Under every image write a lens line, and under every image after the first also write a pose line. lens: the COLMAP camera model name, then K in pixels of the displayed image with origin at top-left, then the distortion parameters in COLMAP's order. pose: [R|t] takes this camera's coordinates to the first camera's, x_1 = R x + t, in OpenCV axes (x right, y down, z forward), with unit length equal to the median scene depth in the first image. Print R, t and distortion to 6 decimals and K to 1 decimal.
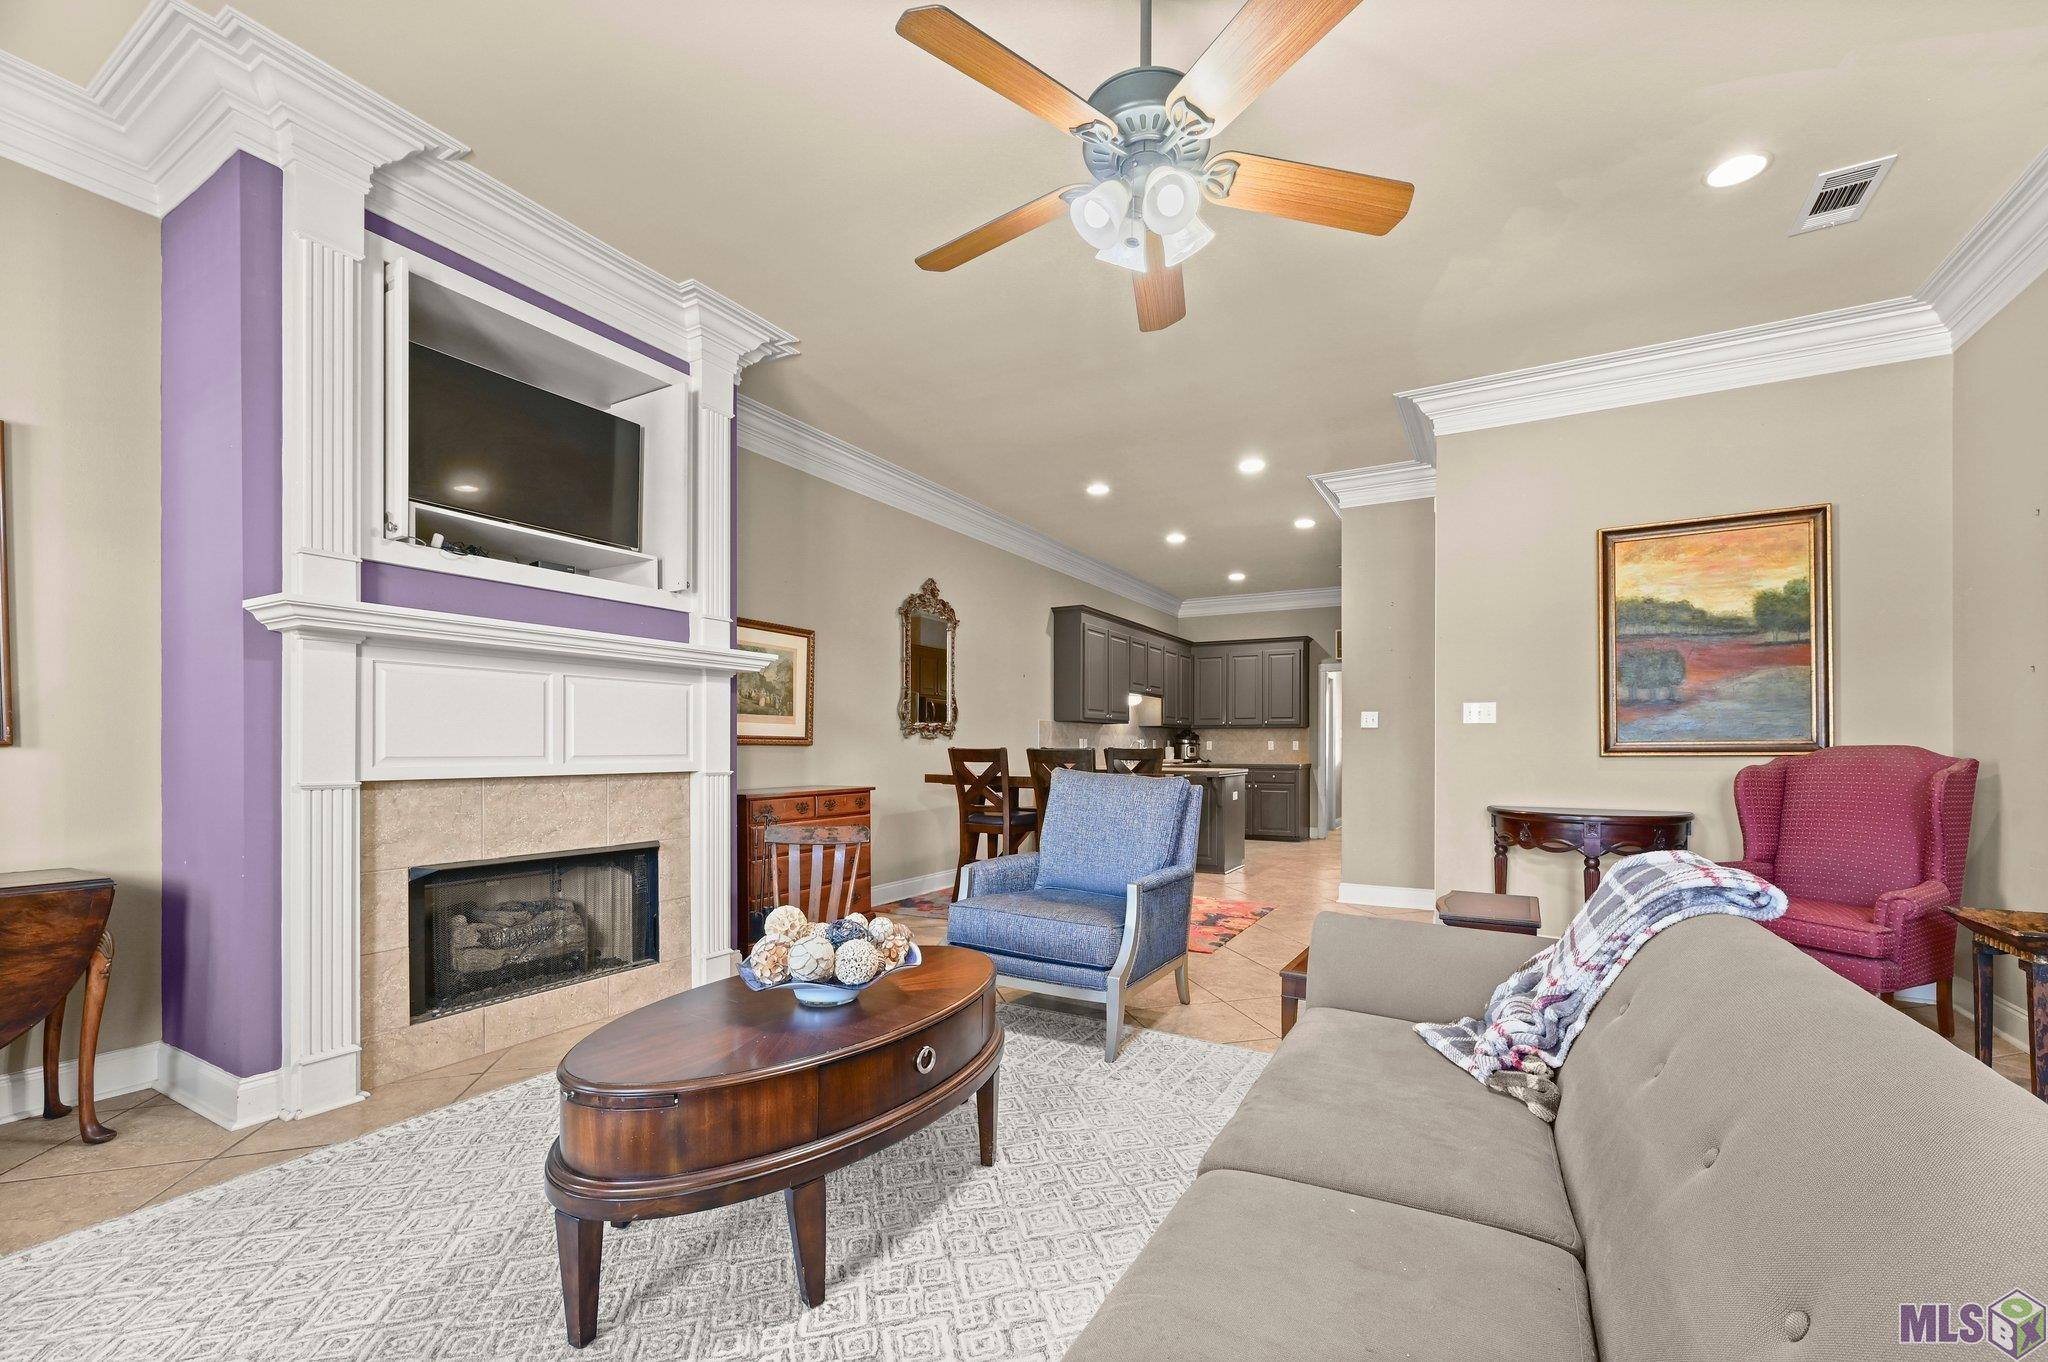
lens RADIAL K [[816.1, 0, 1077.3], [0, 816.1, 738.0], [0, 0, 1]] dist [0.000425, -0.000010]
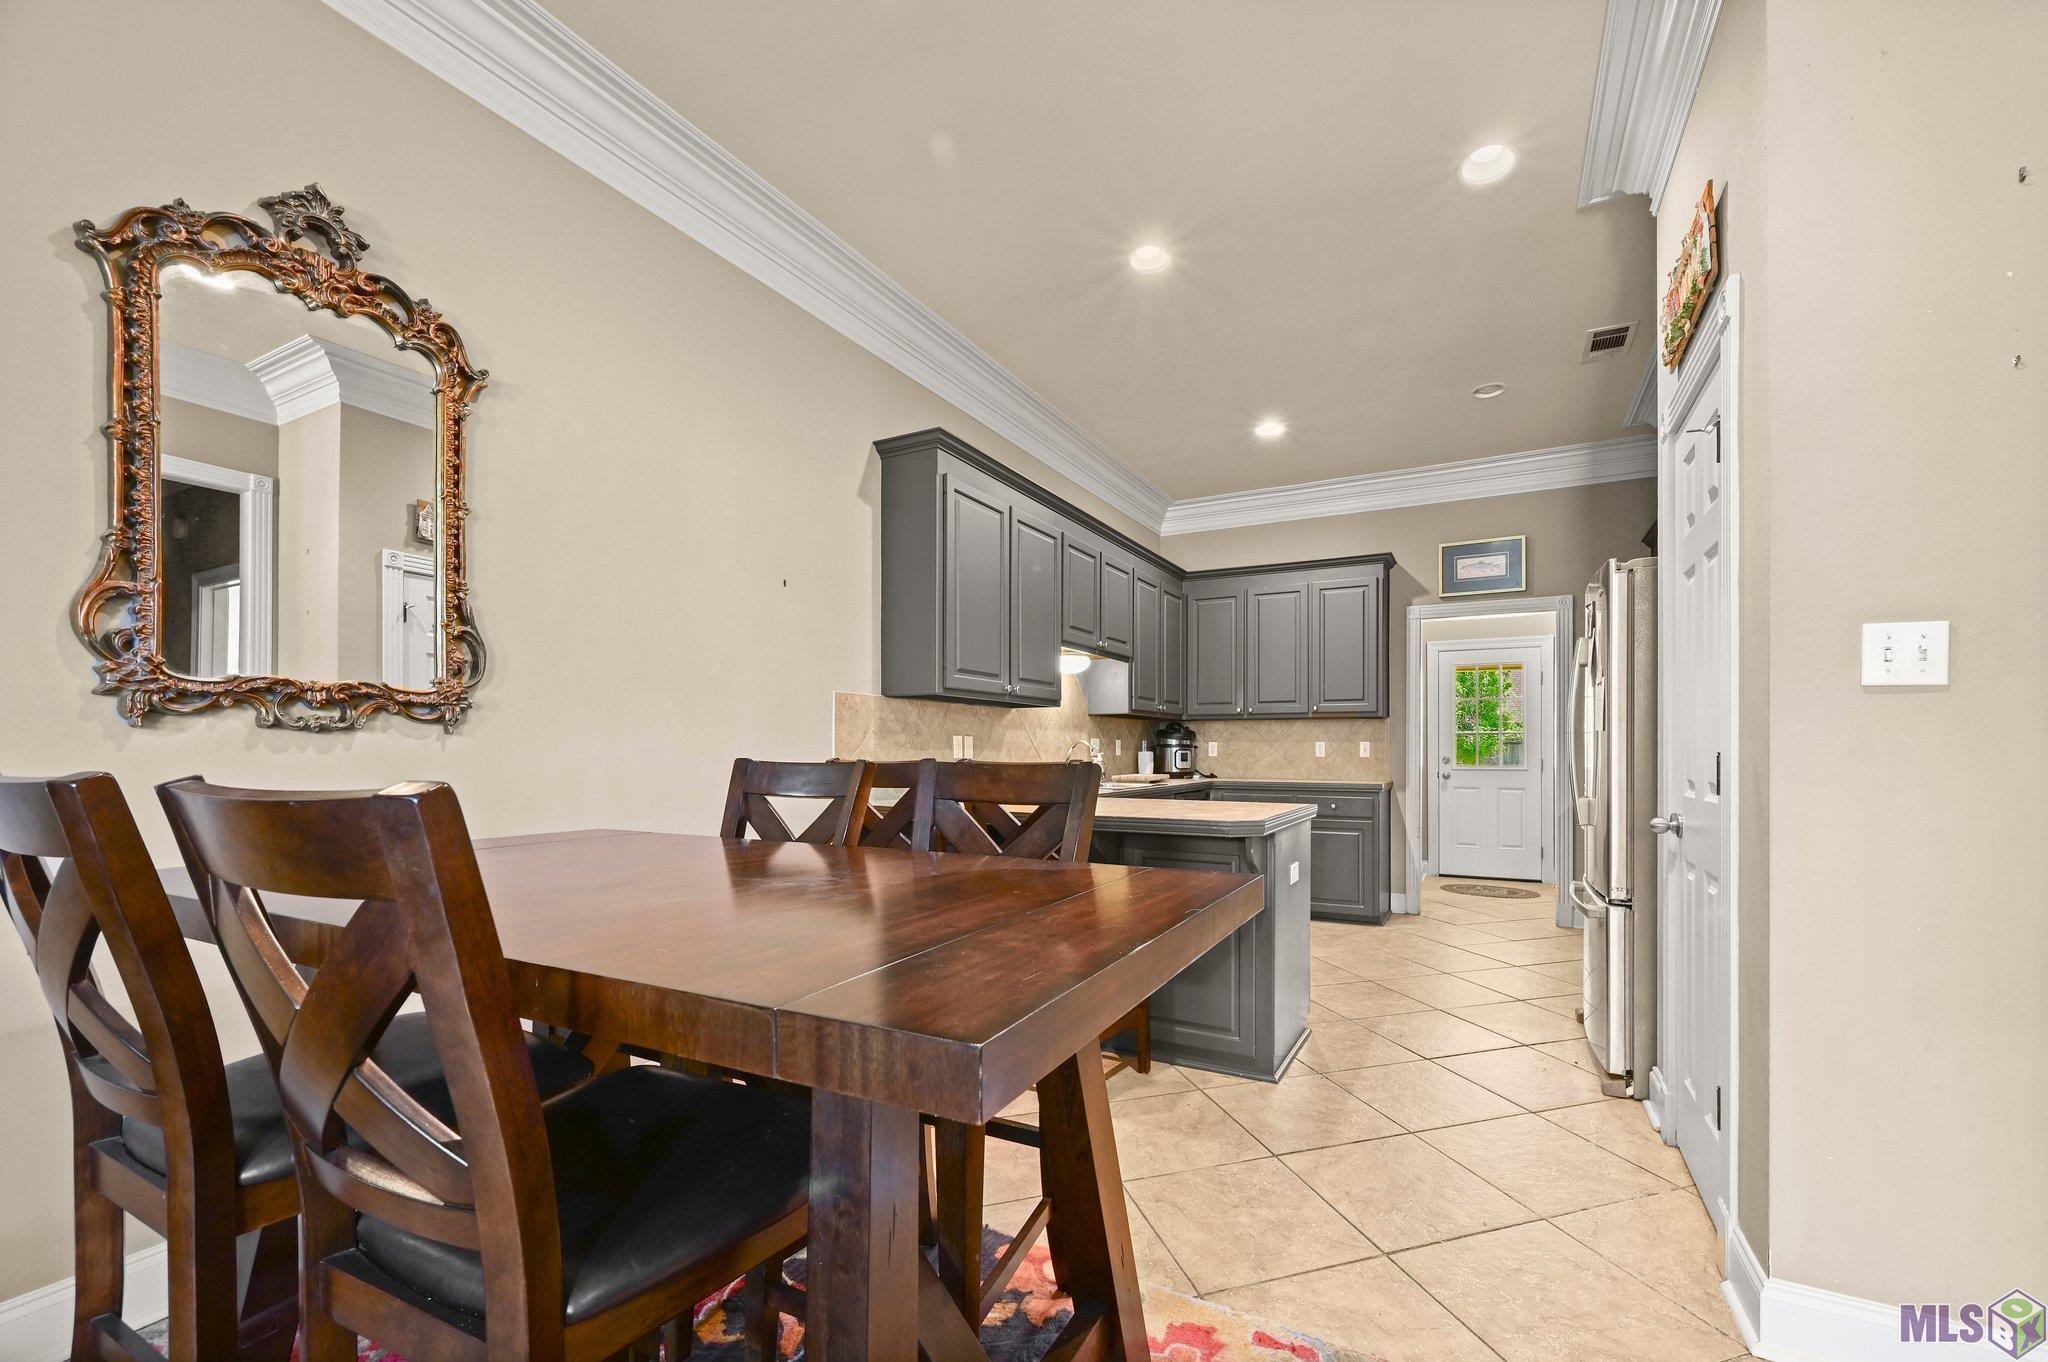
lens RADIAL K [[816.1, 0, 1076.3], [0, 816.1, 742.2], [0, 0, 1]] dist [0.000425, -0.000010]
pose [[0.999863, -0.001499, 0.016457, 0.070200], [0.001472, 0.999998, 0.001665, 0.003663], [-0.016460, -0.001640, 0.999863, 0.542372]]
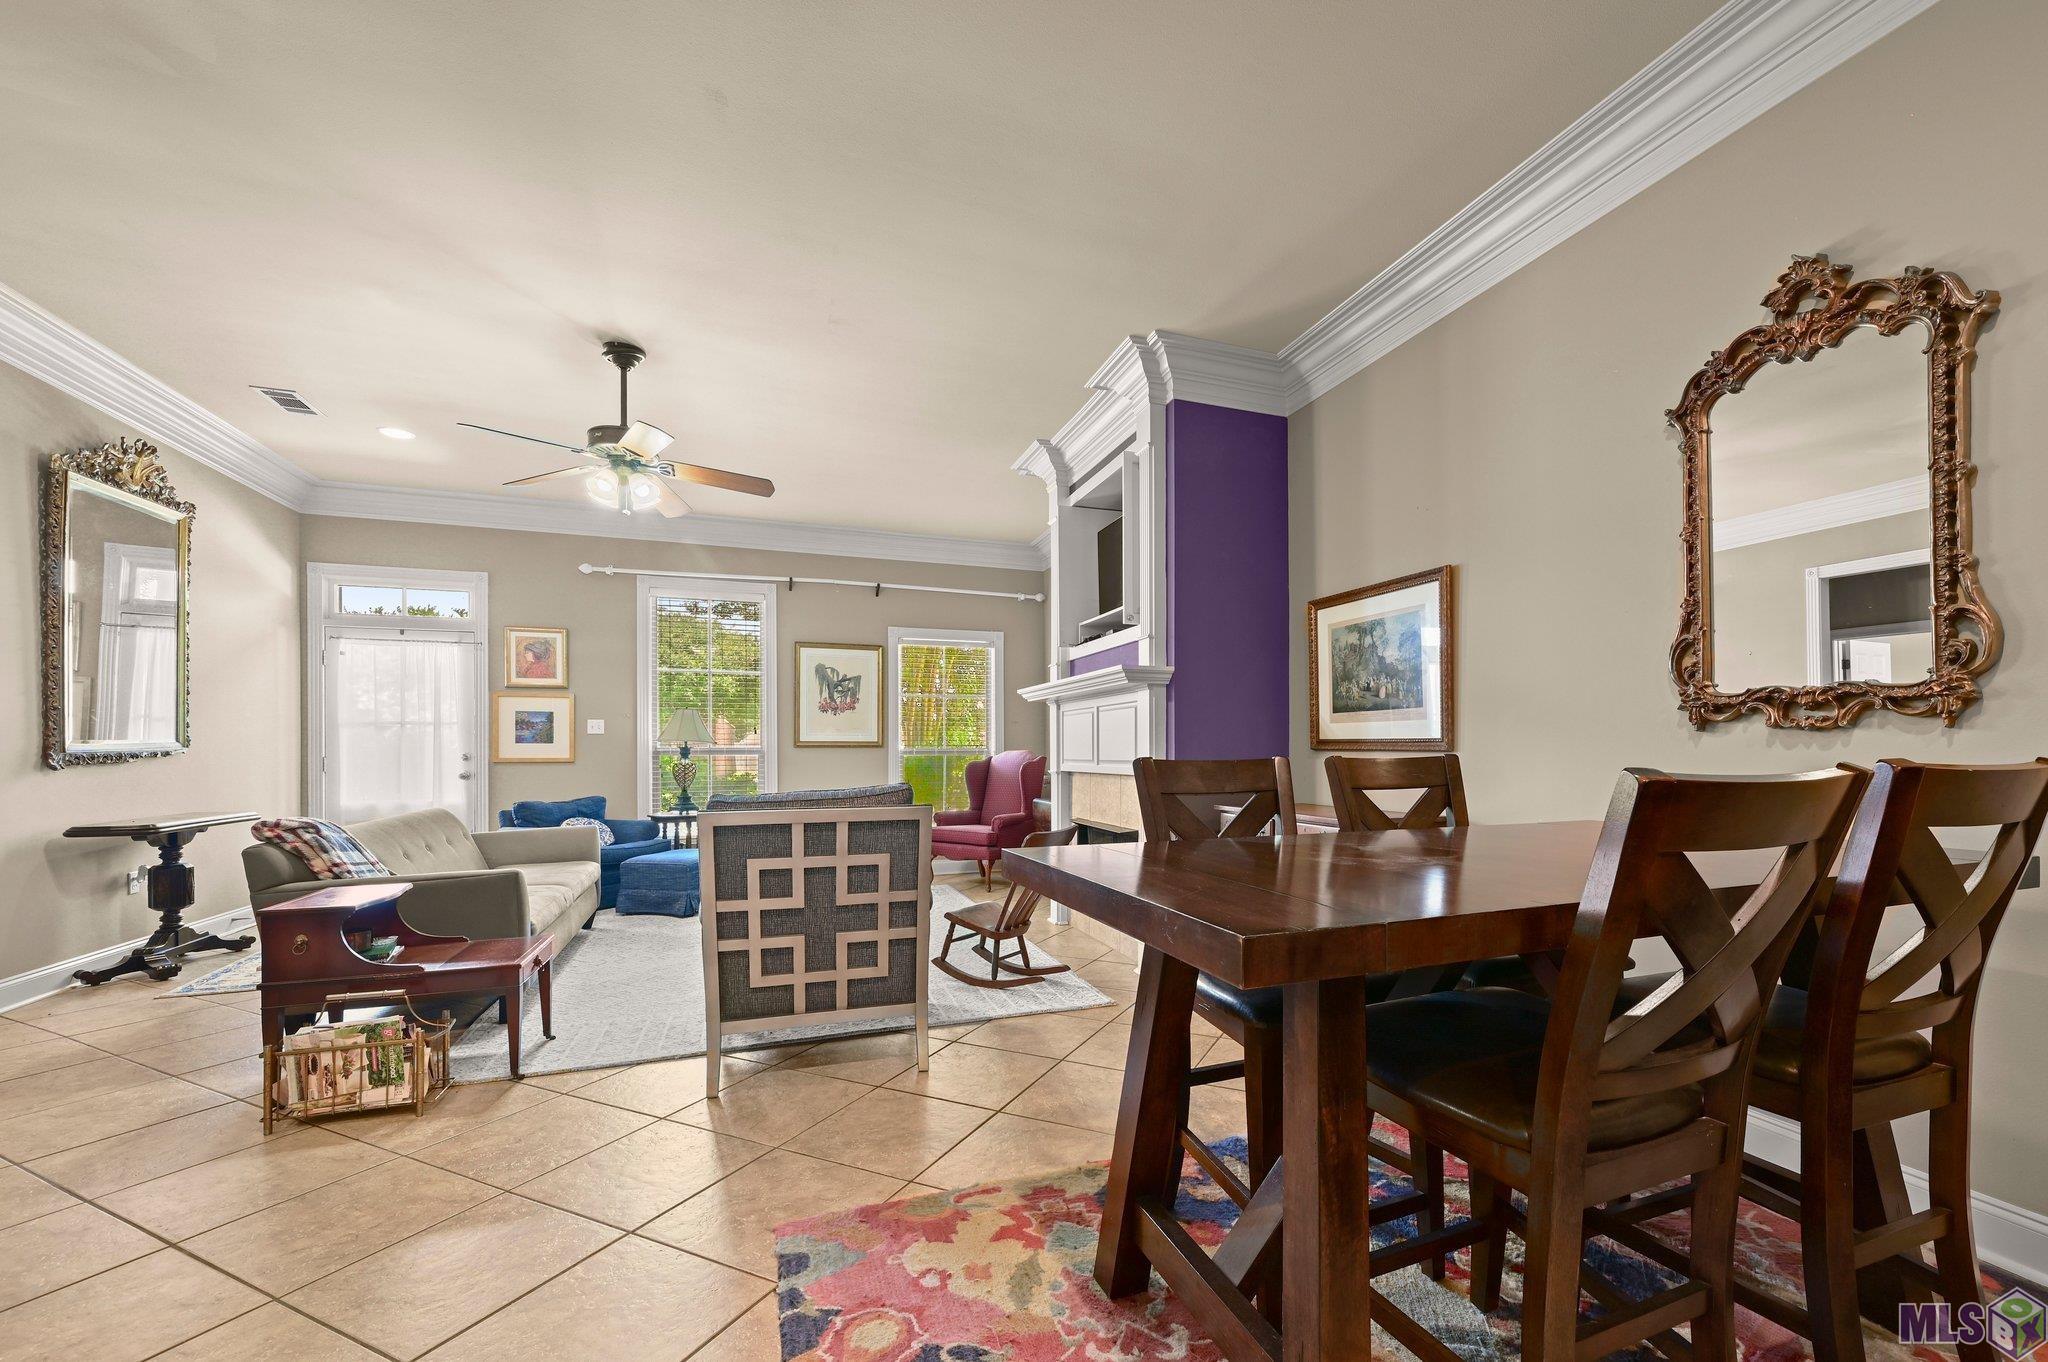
lens RADIAL K [[839.3, 0, 1075.5], [0, 839.3, 748.3], [0, 0, 1]] dist [0.003265, -0.000528]
pose [[-0.661515, -0.001838, -0.749929, 0.217080], [0.010441, 0.999877, -0.011660, 0.007075], [0.749859, -0.015544, -0.661415, 0.777006]]
